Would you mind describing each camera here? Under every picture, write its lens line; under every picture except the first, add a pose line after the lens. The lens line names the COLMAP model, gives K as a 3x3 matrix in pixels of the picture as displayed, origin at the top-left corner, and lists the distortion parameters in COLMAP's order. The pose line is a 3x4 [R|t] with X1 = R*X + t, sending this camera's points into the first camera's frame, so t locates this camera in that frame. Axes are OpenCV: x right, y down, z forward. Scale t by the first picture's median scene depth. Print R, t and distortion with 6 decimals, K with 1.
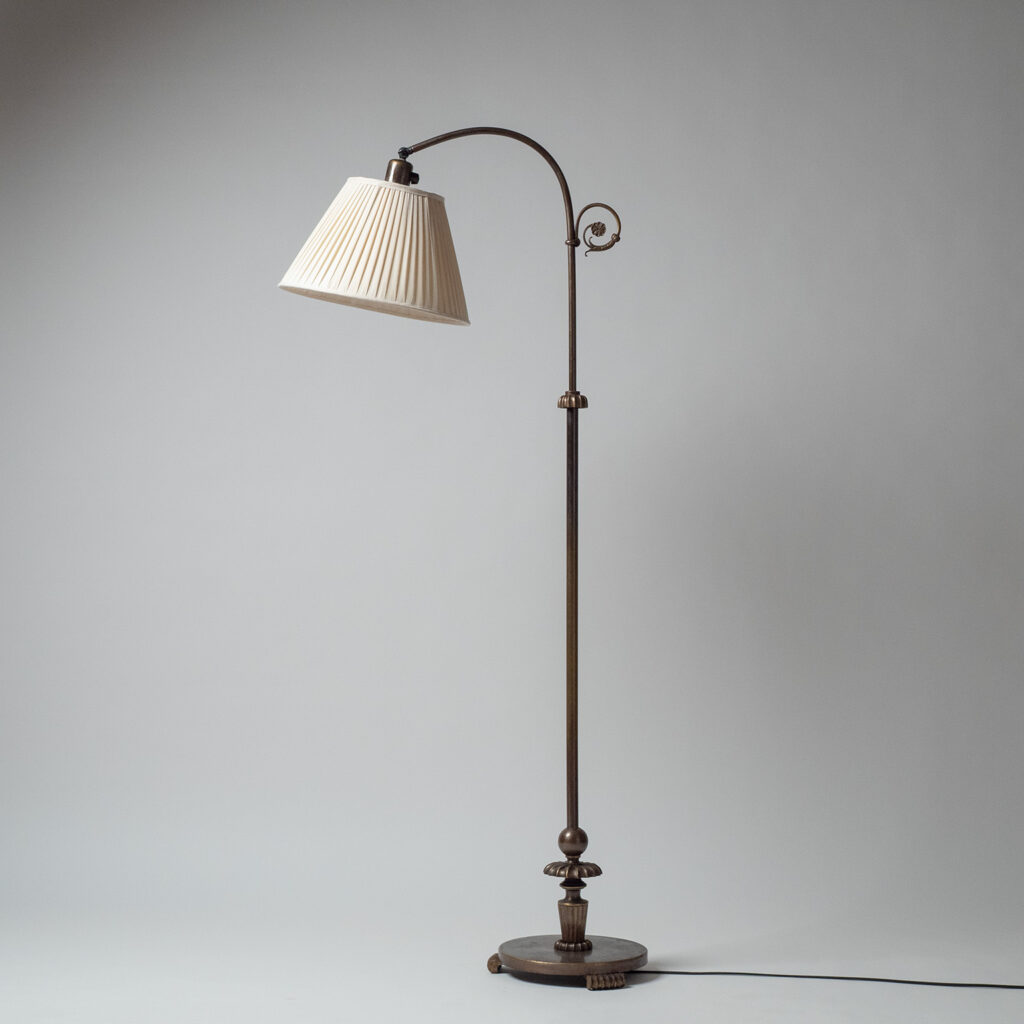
lens RADIAL K [[3572.3, 0, 511.5], [0, 3572.3, 510.6], [0, 0, 1]] dist [-0.372469, 0.000000]
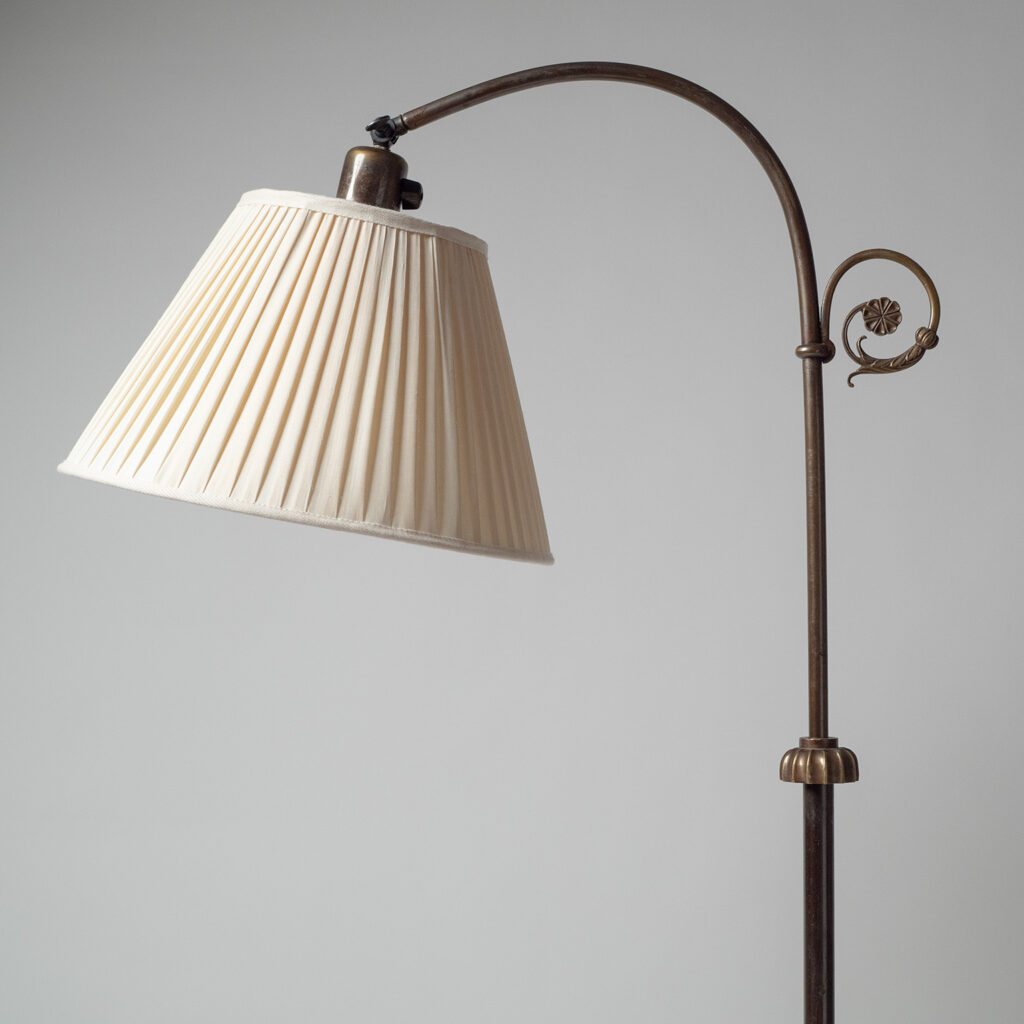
lens RADIAL K [[3572.3, 0, 511.6], [0, 3572.3, 513.1], [0, 0, 1]] dist [-0.372469, 0.000000]
pose [[0.997792, -0.010830, -0.065530, 0.009419], [0.008736, 0.999445, -0.032150, -0.045626], [0.065842, 0.031506, 0.997333, 0.613992]]
